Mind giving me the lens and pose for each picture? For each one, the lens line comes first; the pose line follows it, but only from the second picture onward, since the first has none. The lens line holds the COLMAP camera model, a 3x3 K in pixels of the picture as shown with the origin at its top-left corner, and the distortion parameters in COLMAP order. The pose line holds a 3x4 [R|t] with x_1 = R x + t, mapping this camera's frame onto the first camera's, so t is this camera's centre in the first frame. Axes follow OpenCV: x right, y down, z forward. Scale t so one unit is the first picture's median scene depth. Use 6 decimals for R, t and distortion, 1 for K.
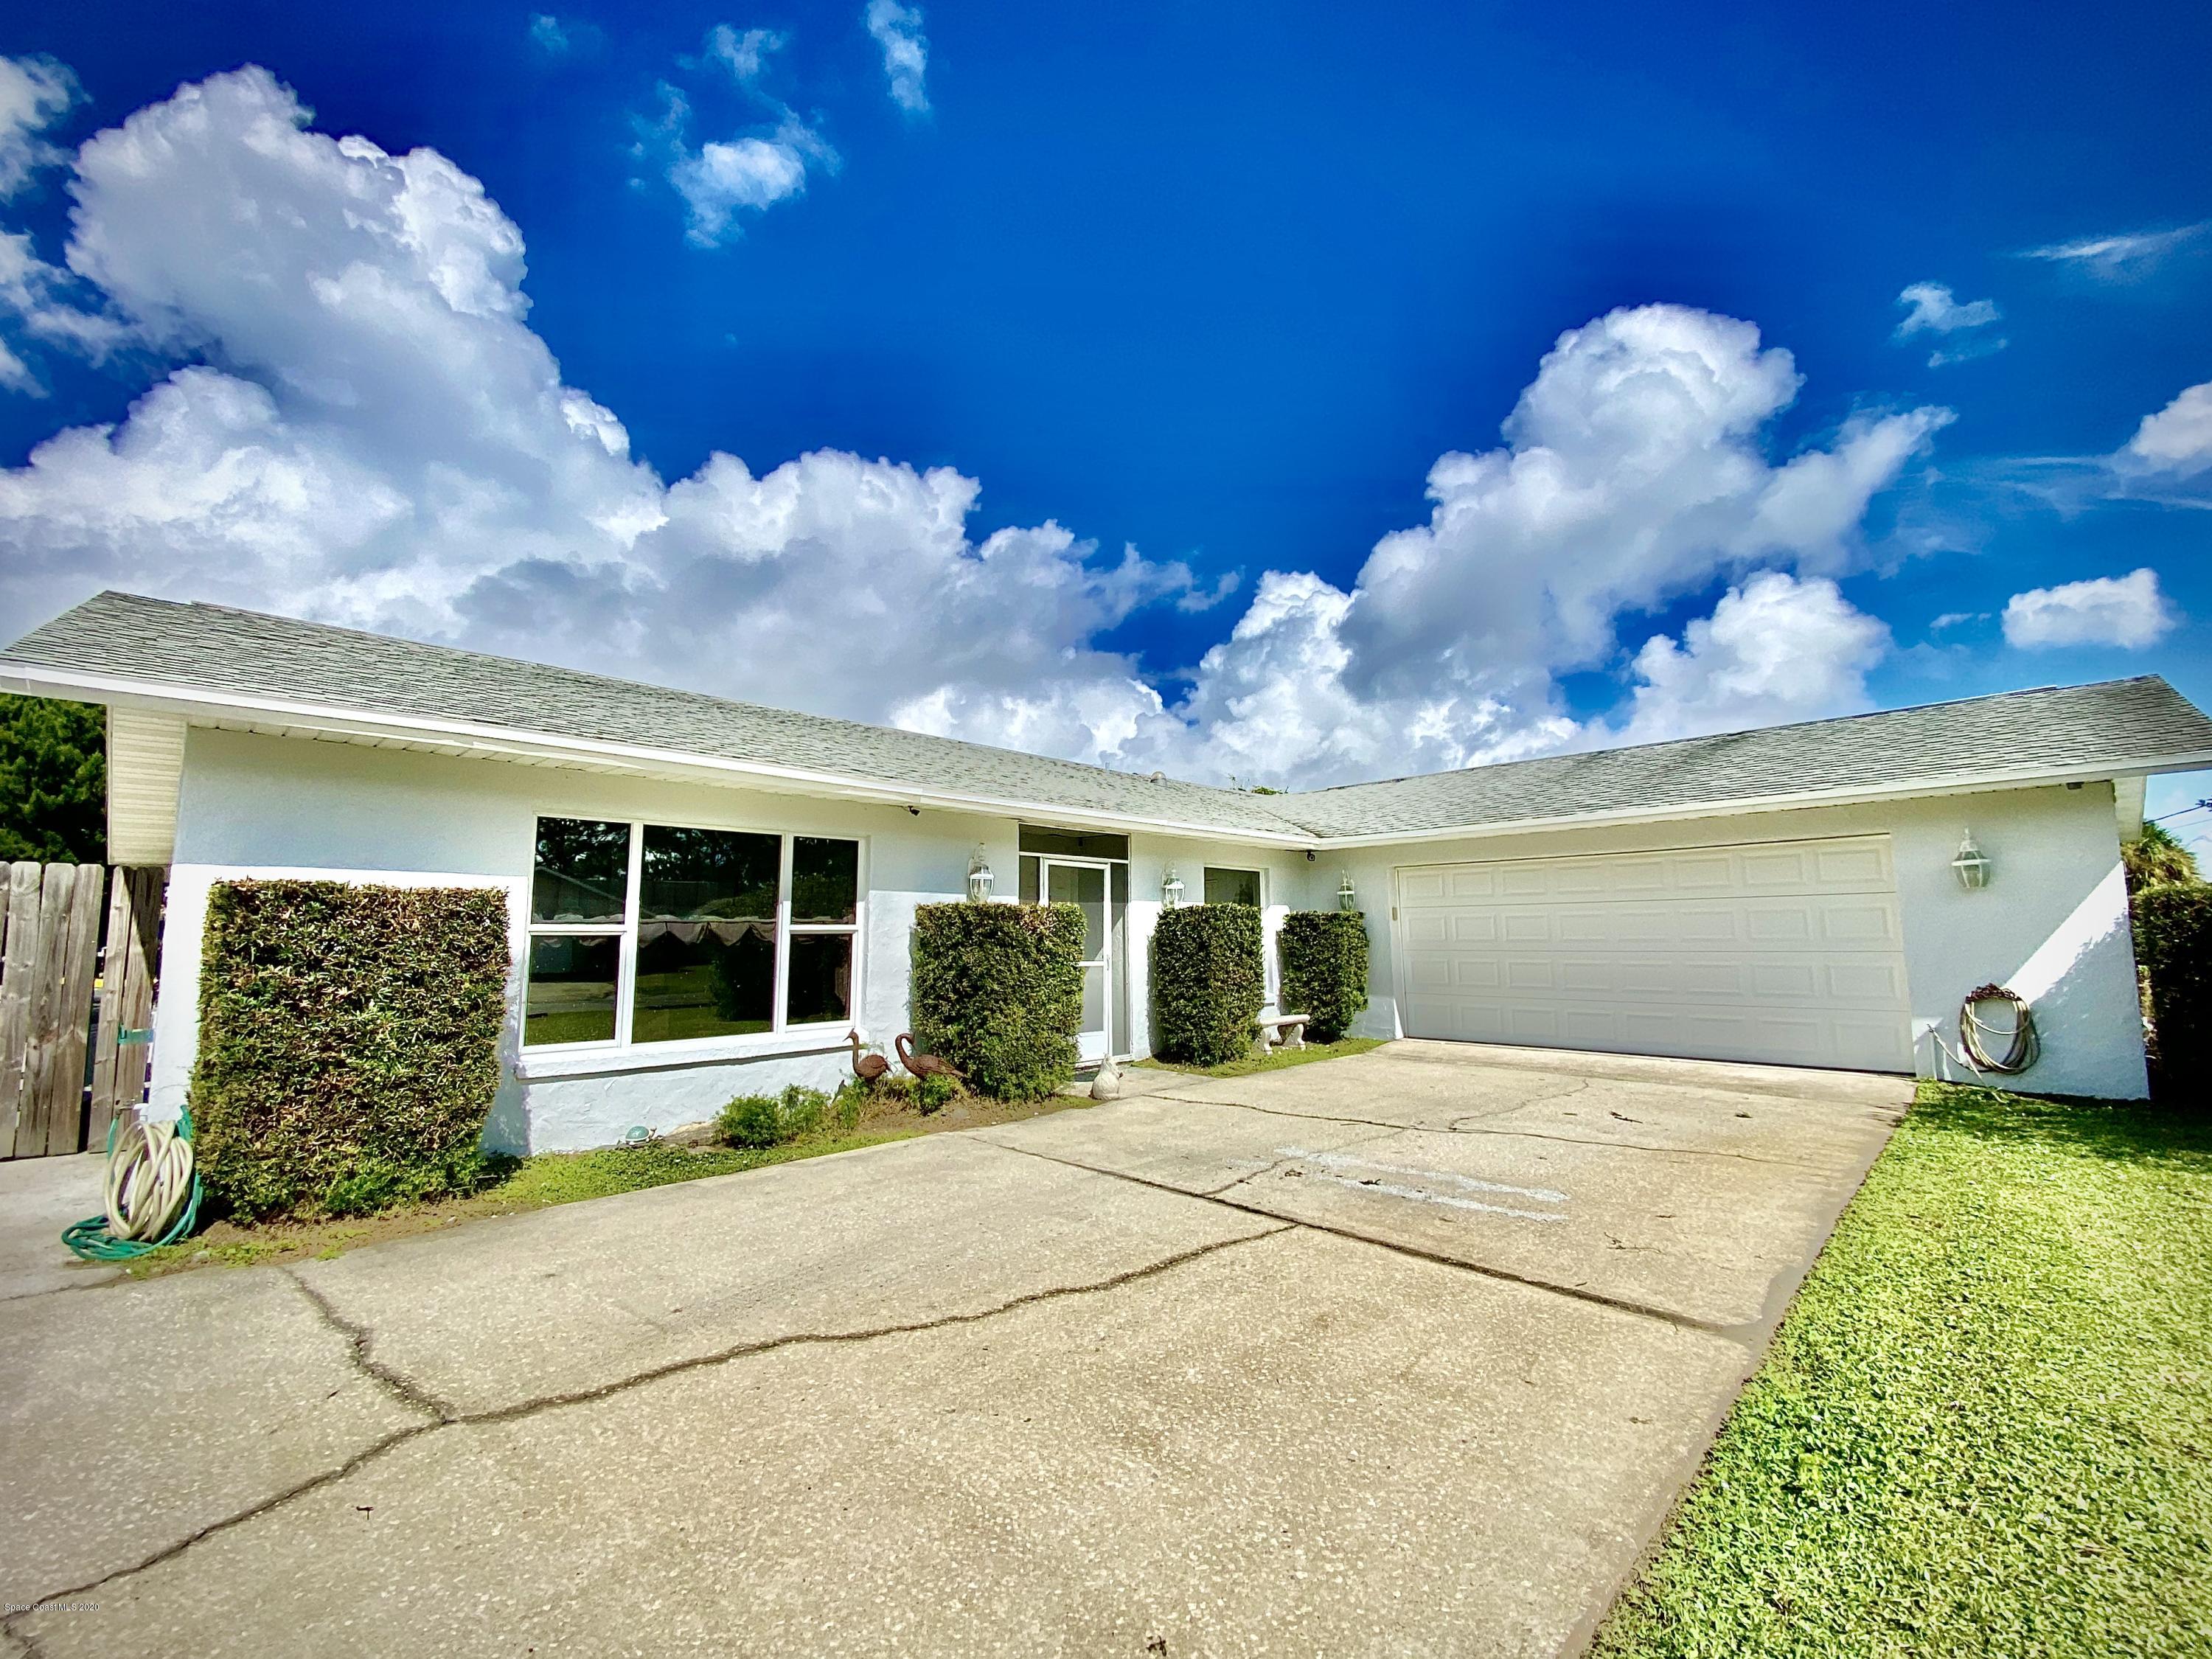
lens RADIAL K [[871.7, 0, 1096.5], [0, 871.7, 812.8], [0, 0, 1]] dist [-0.005603, -0.004397]
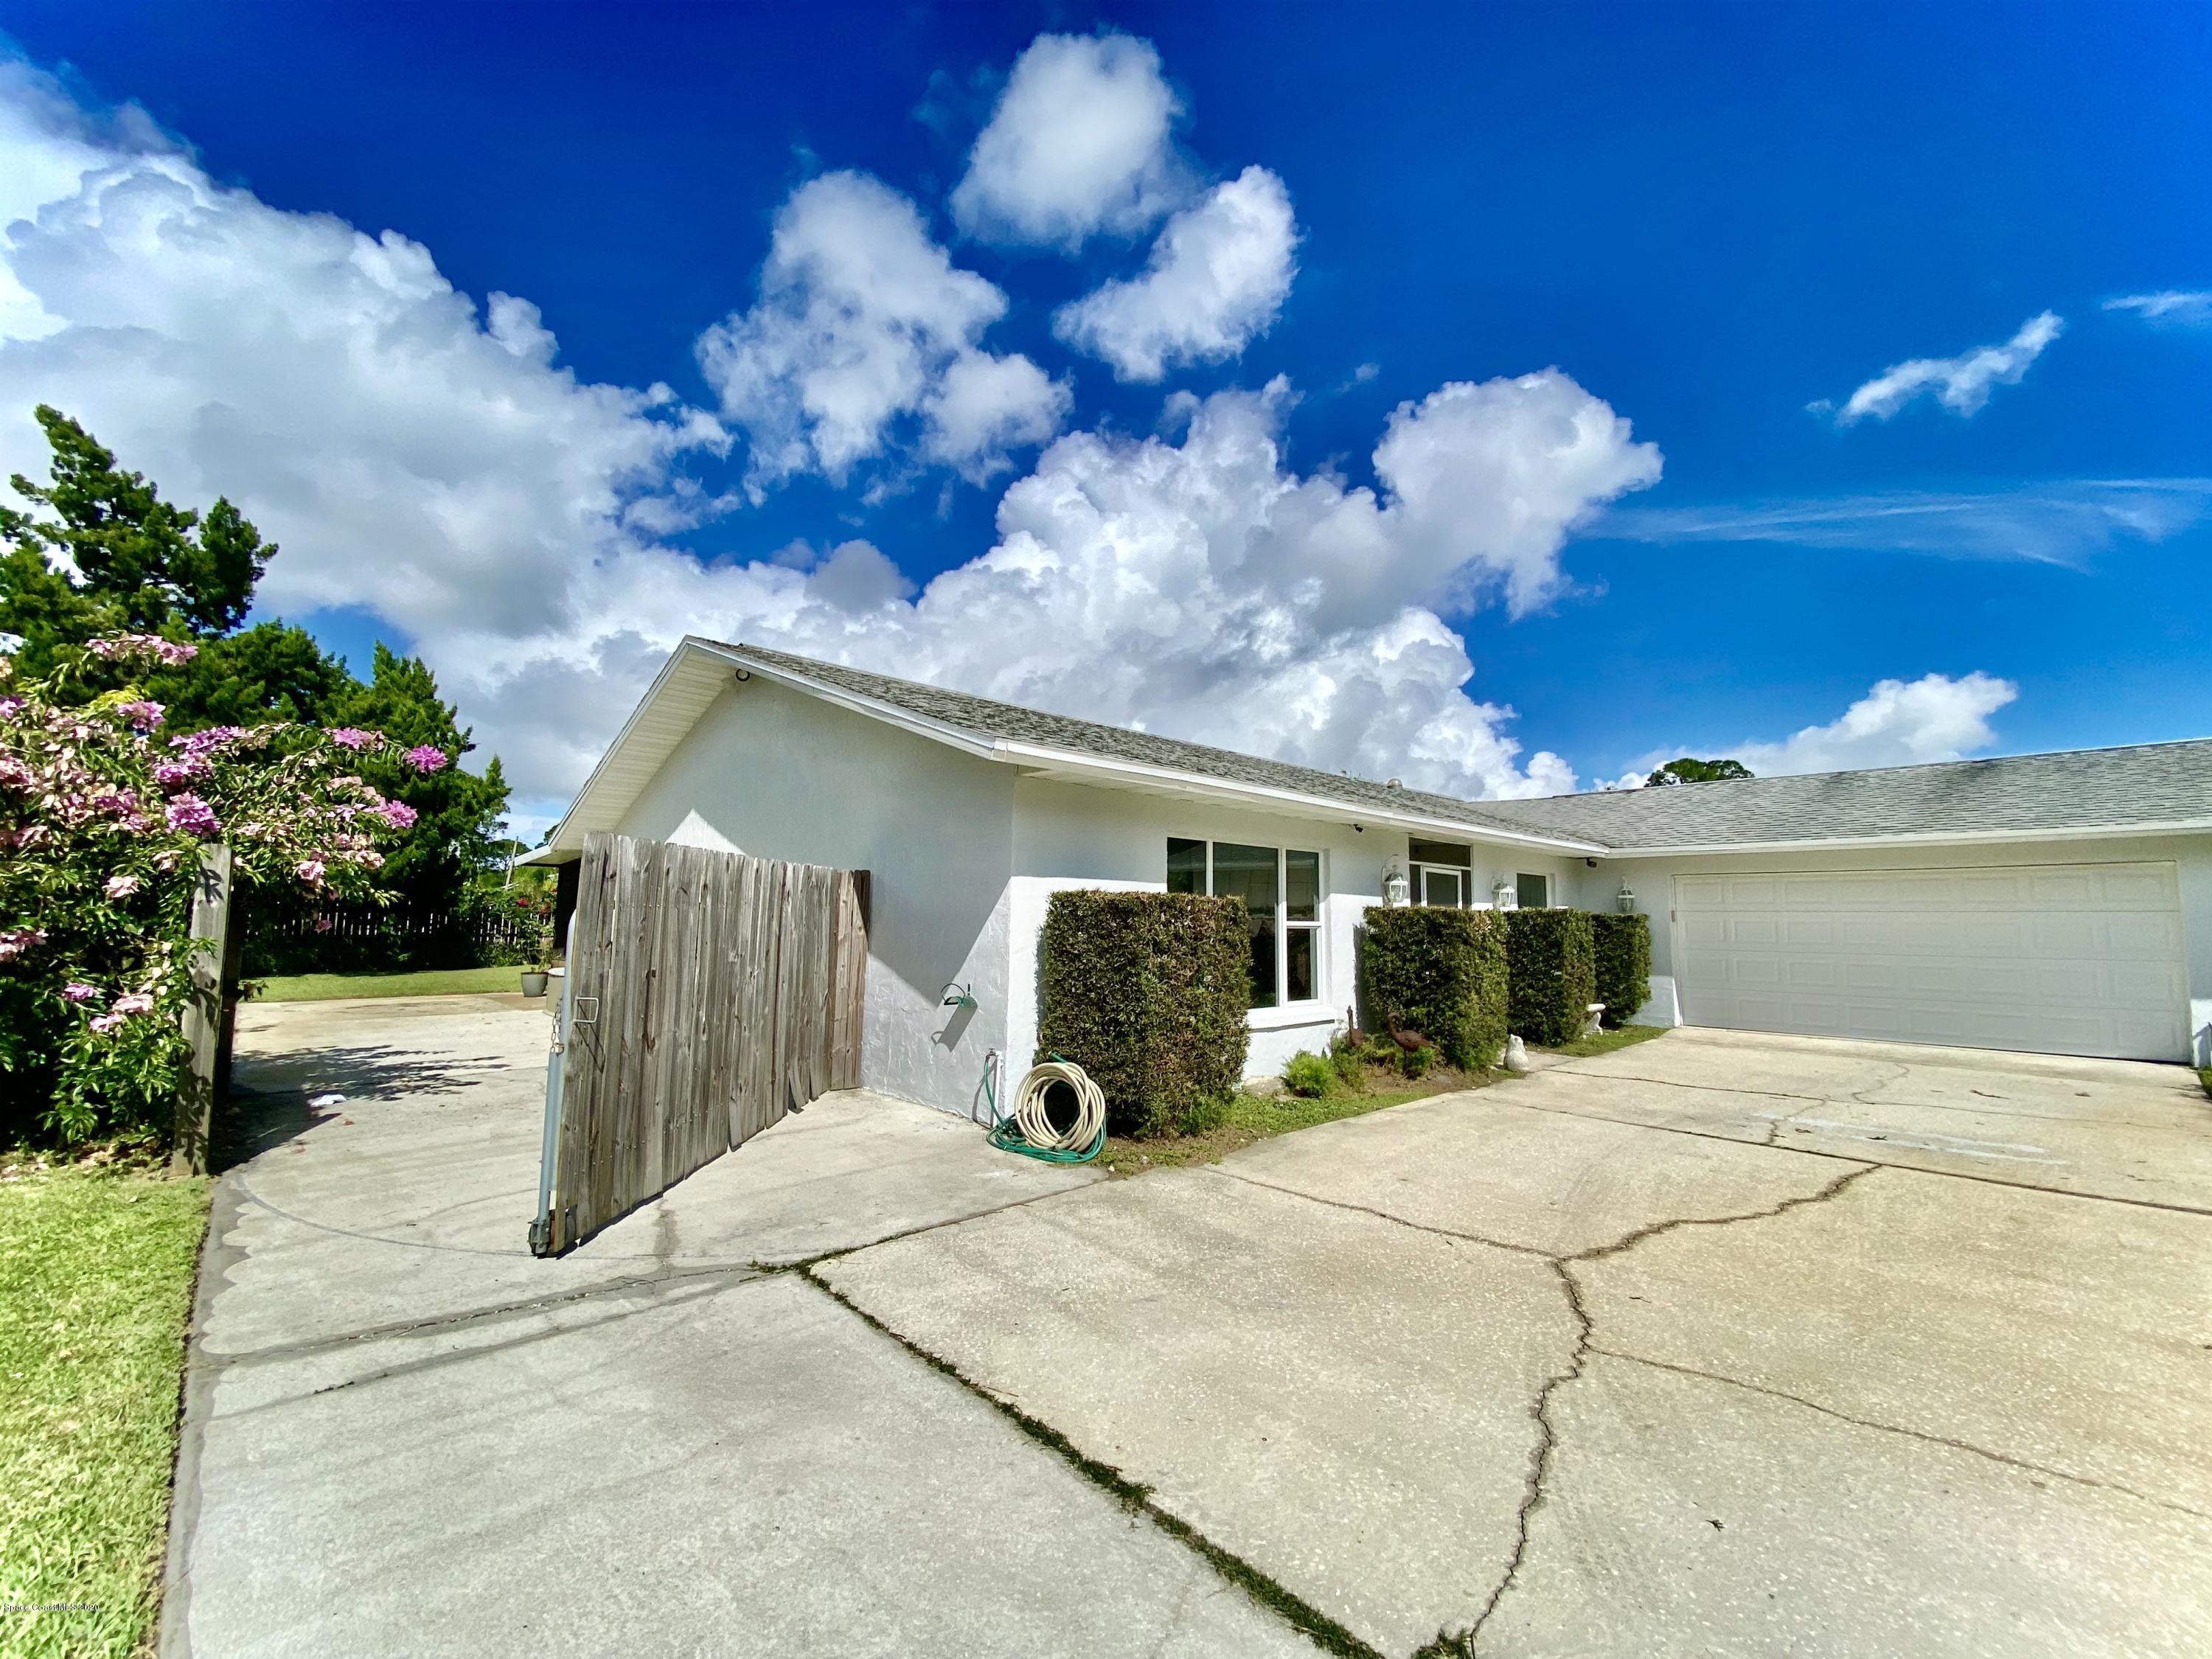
lens RADIAL K [[871.7, 0, 1059.1], [0, 871.7, 817.1], [0, 0, 1]] dist [-0.005603, -0.004397]
pose [[0.998707, 0.021253, -0.046179, -0.583536], [-0.019817, 0.999312, 0.031343, -0.046953], [0.046814, -0.030387, 0.998441, -0.217161]]
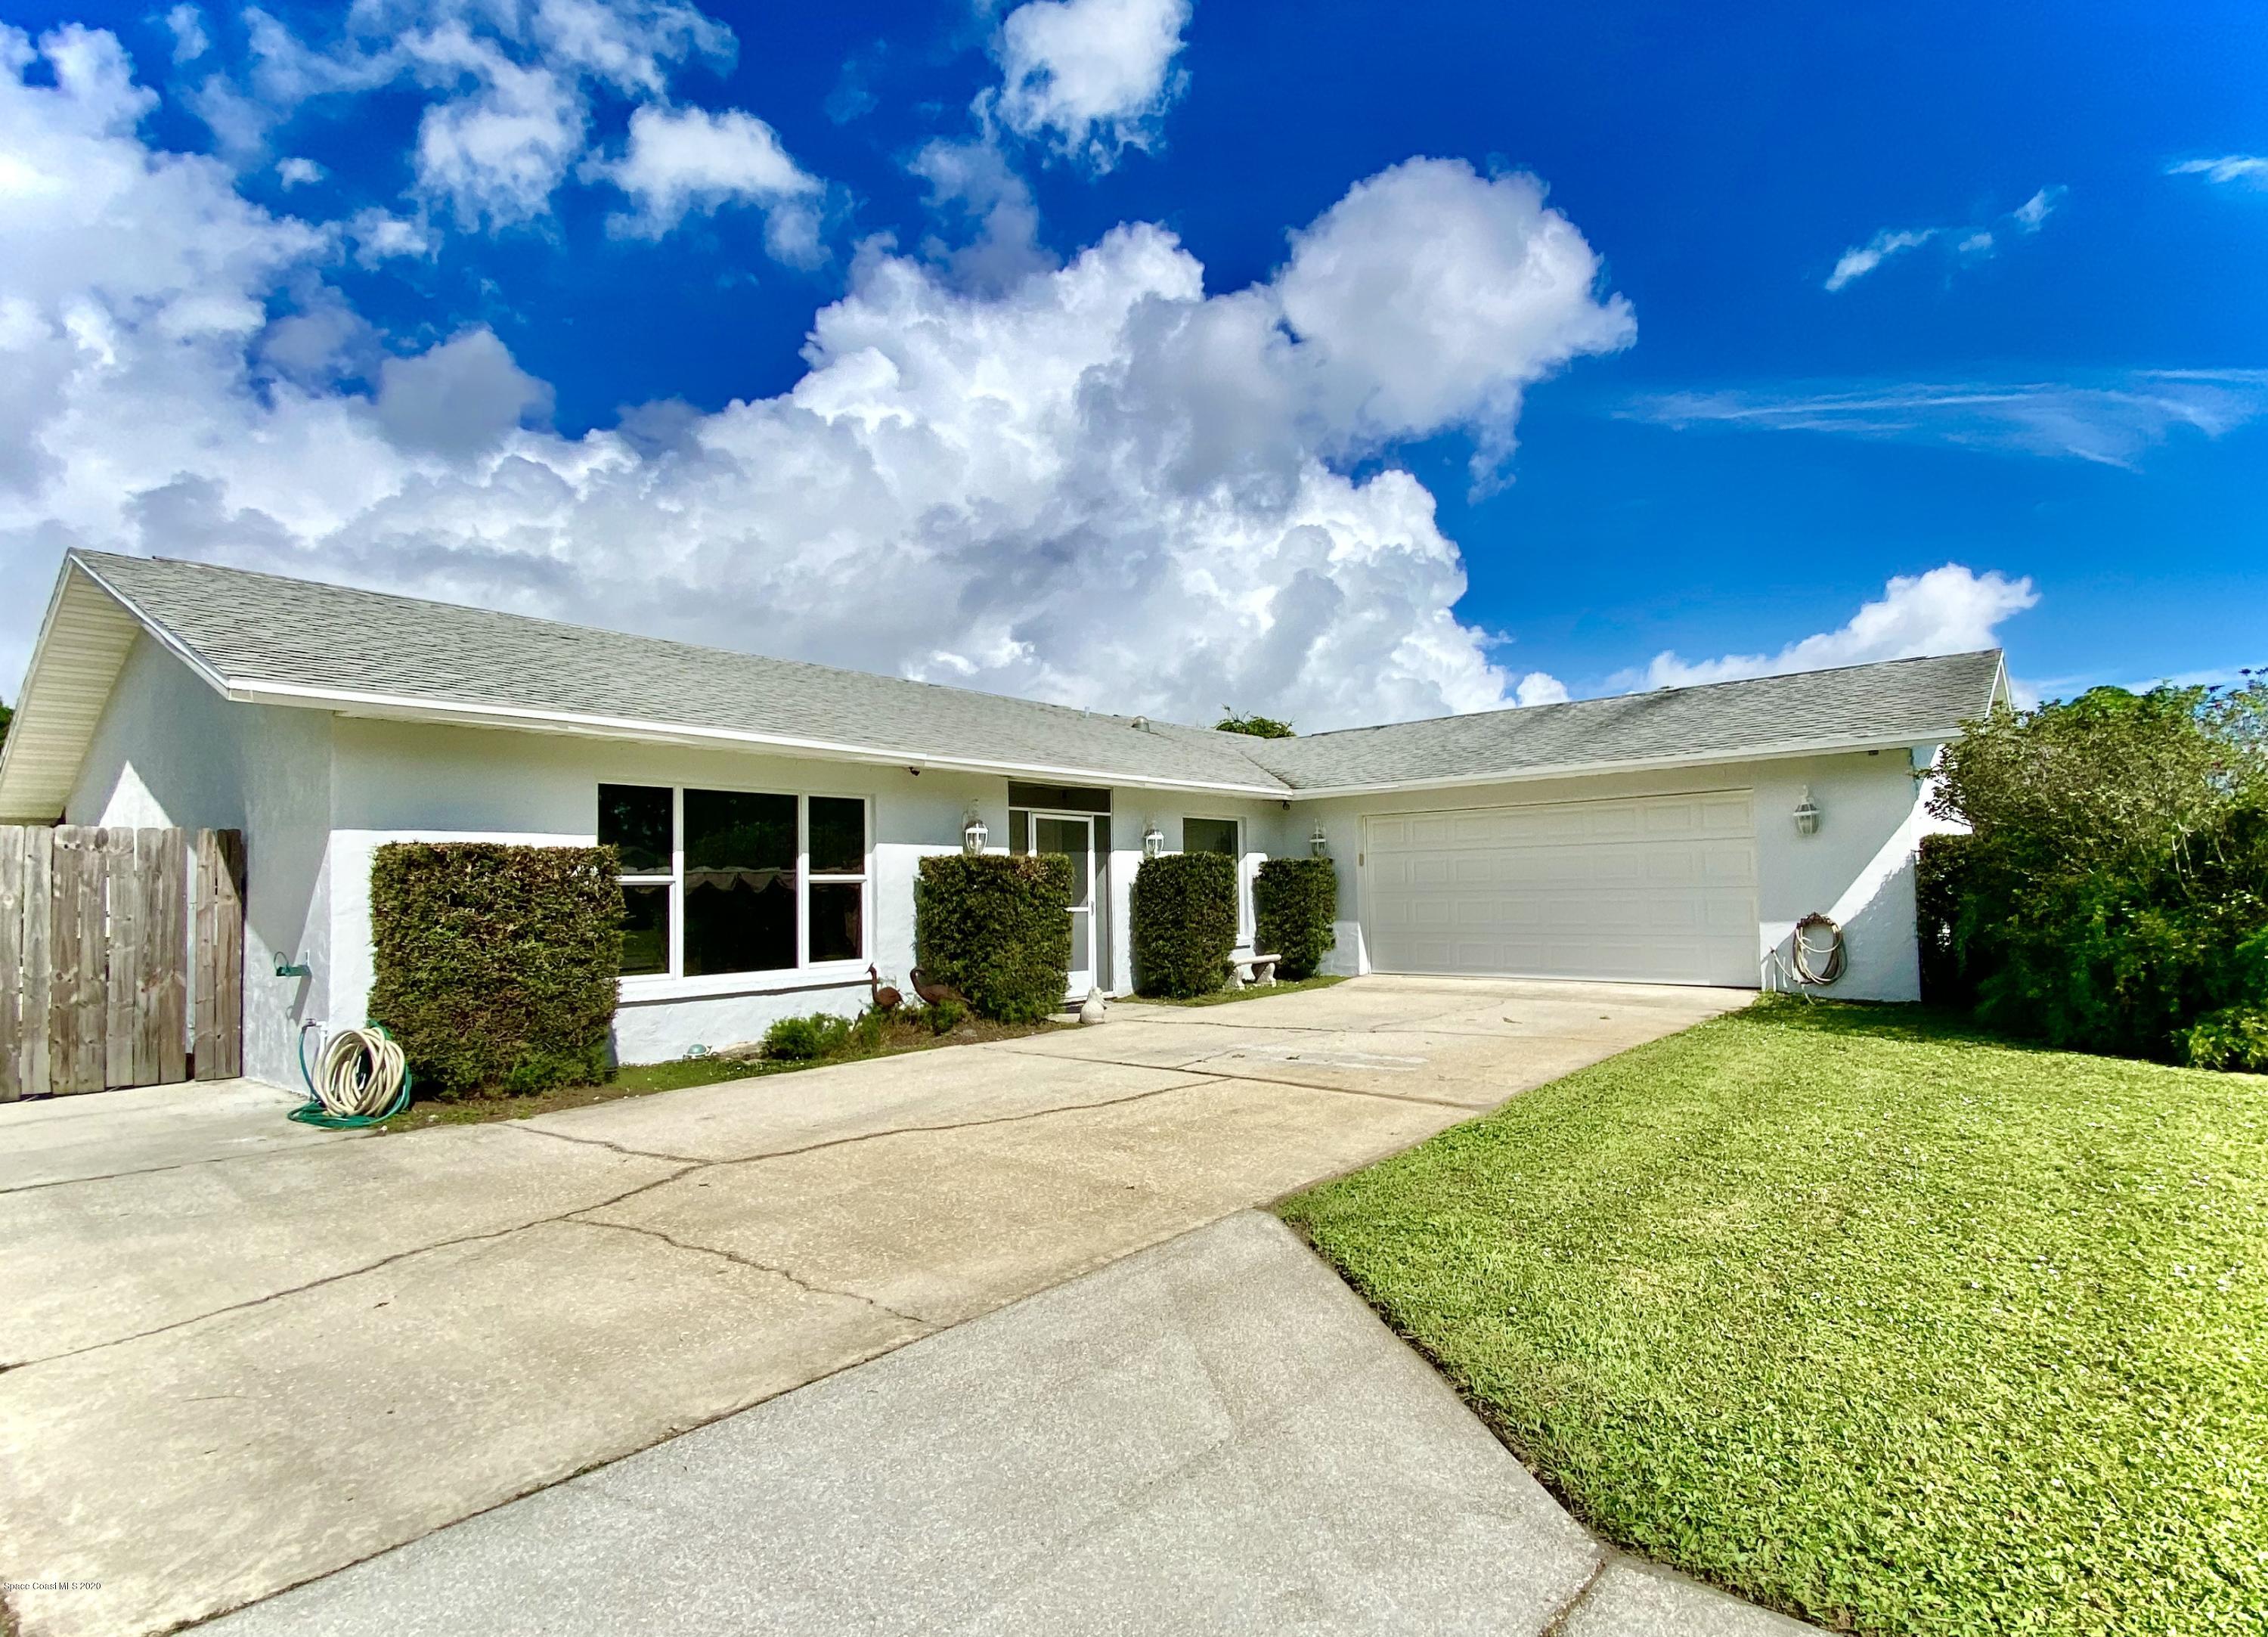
lens RADIAL K [[1103.4, 0, 1195.0], [0, 1103.4, 837.2], [0, 0, 1]] dist [0.005048, -0.005258]
pose [[0.993222, -0.007198, 0.116013, -0.021680], [-0.003448, 0.995817, 0.091309, -0.048496], [-0.116185, -0.091090, 0.989042, -0.434748]]
